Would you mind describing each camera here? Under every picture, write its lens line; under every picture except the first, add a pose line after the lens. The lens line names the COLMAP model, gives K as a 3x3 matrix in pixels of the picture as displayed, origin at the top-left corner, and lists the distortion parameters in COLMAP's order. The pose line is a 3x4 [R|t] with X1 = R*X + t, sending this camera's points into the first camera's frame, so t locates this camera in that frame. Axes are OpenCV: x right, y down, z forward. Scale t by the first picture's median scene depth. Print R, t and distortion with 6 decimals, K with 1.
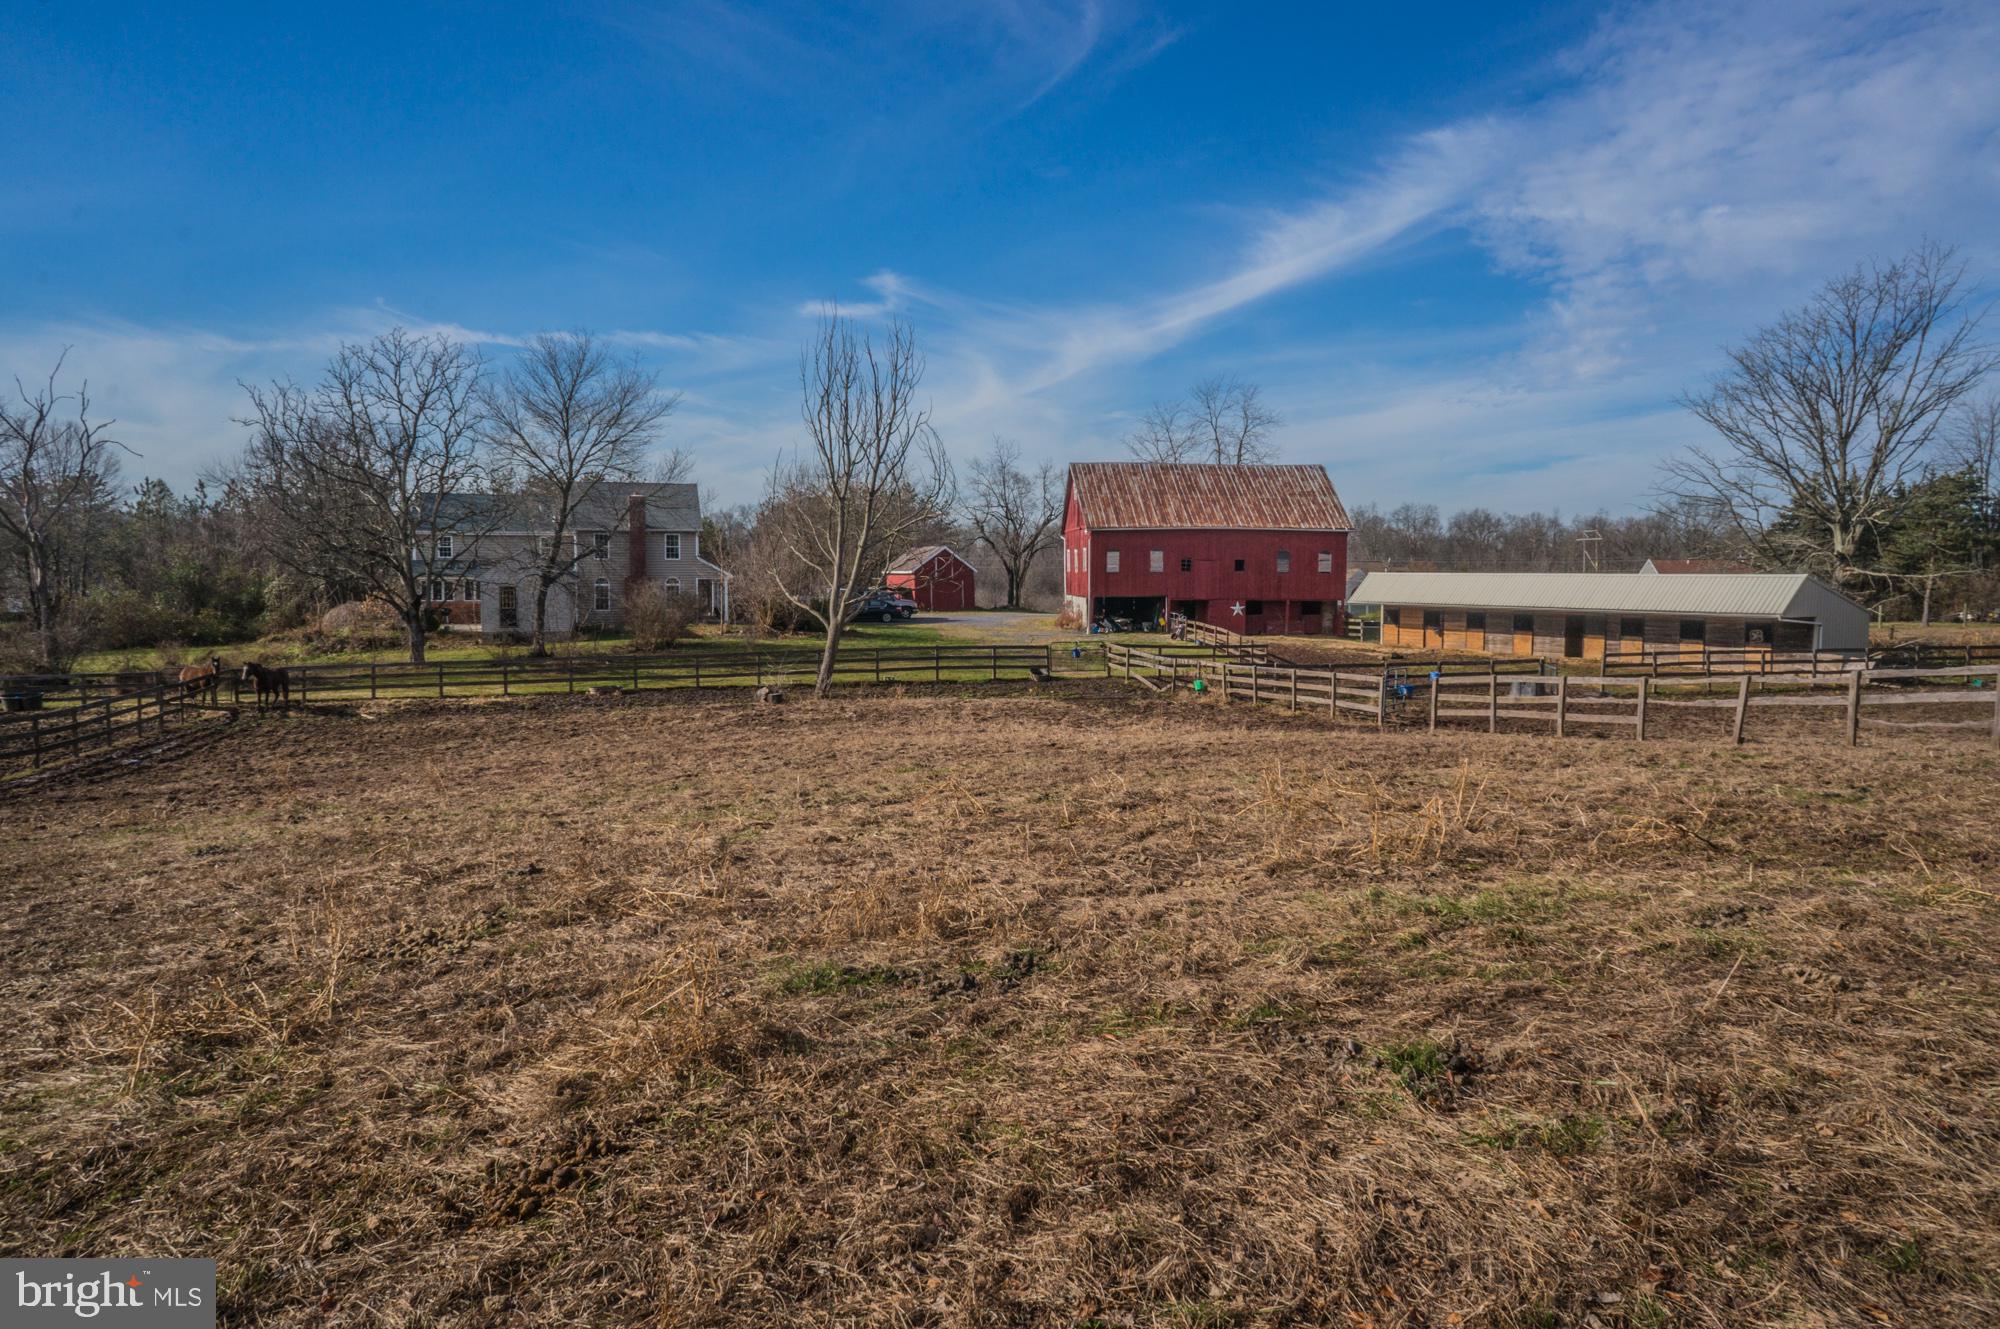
lens RADIAL K [[1369.0, 0, 1000.0], [0, 1369.0, 664.5], [0, 0, 1]] dist [-0.056912, 0.117975]
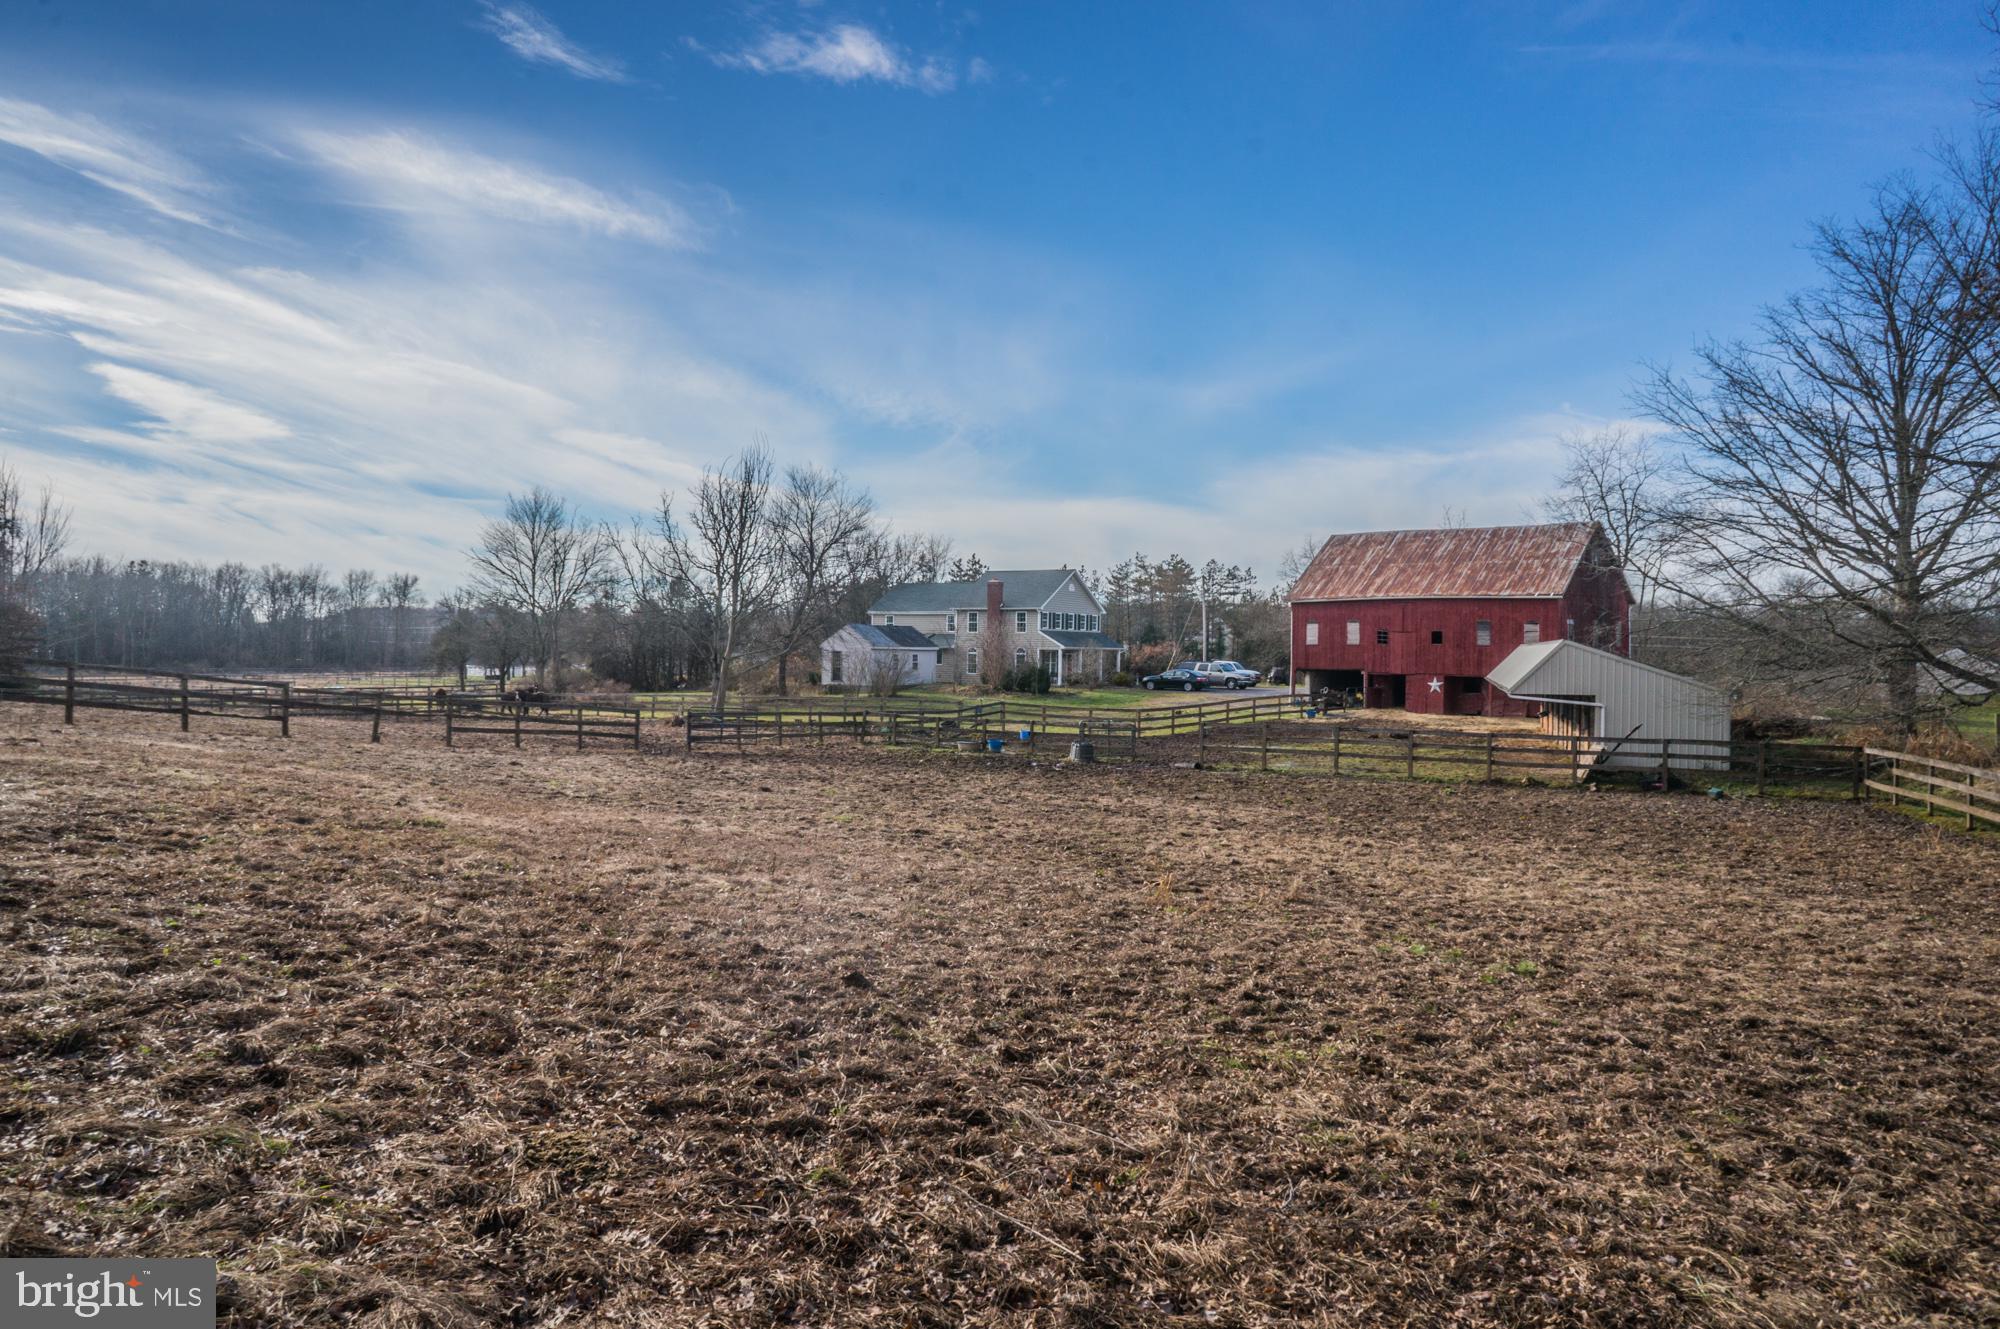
lens RADIAL K [[1361.6, 0, 1021.6], [0, 1361.6, 561.7], [0, 0, 1]] dist [-0.086370, 0.154571]
pose [[0.691942, -0.038950, -0.720902, 1.087859], [-0.063153, 0.991450, -0.114183, -0.003578], [0.719186, 0.124536, 0.683566, 0.300287]]
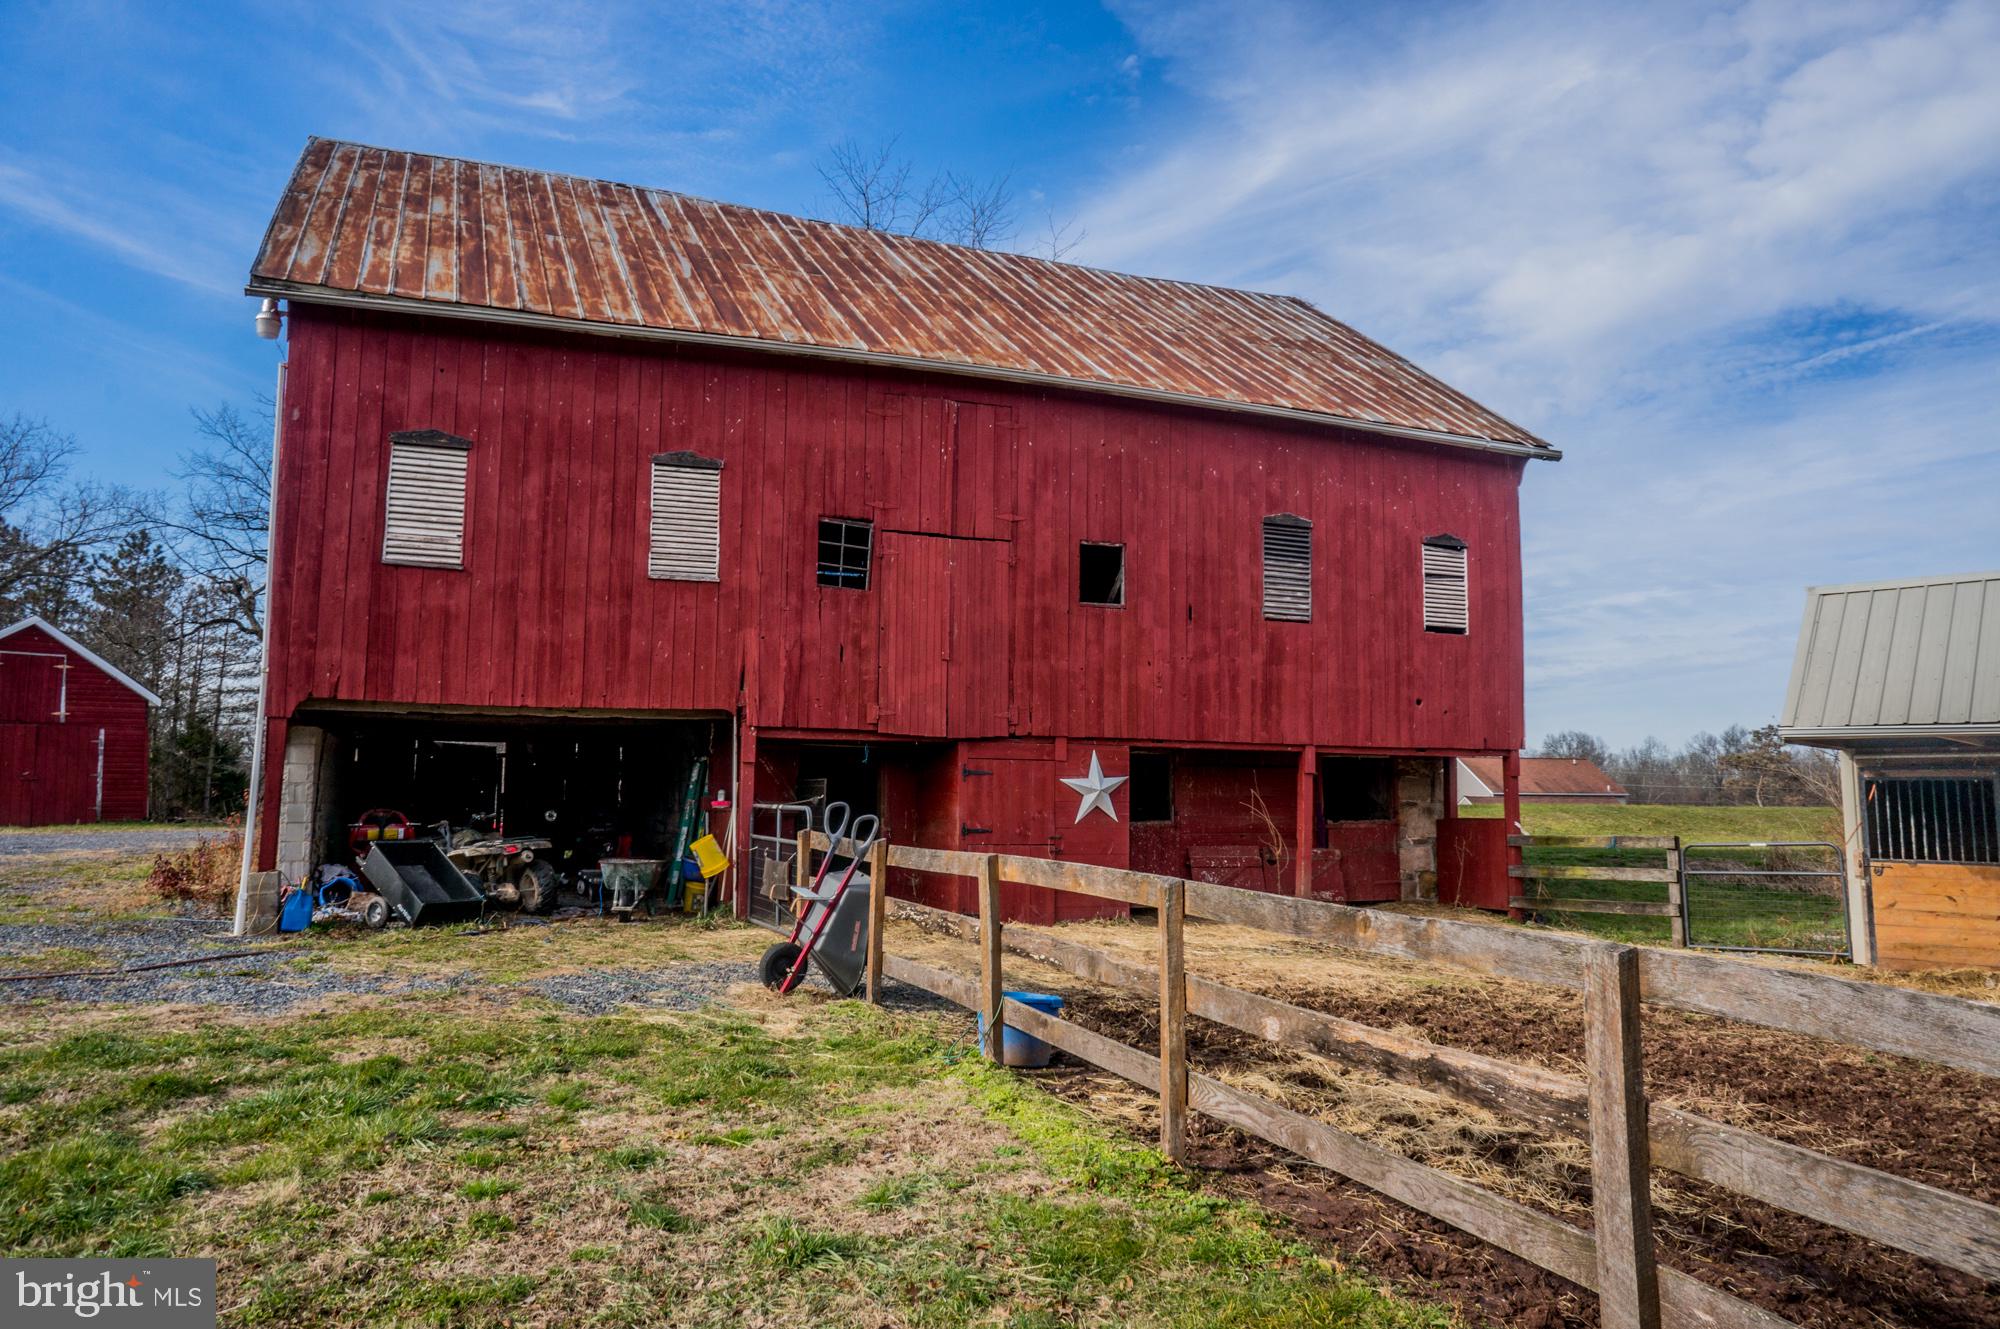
lens RADIAL K [[1369.0, 0, 1000.0], [0, 1369.0, 664.5], [0, 0, 1]] dist [-0.056912, 0.117975]
pose [[0.958623, 0.031422, 0.282940, 0.177139], [0.018326, 0.985017, -0.171481, -0.042228], [-0.284089, 0.169570, 0.943684, 1.389819]]
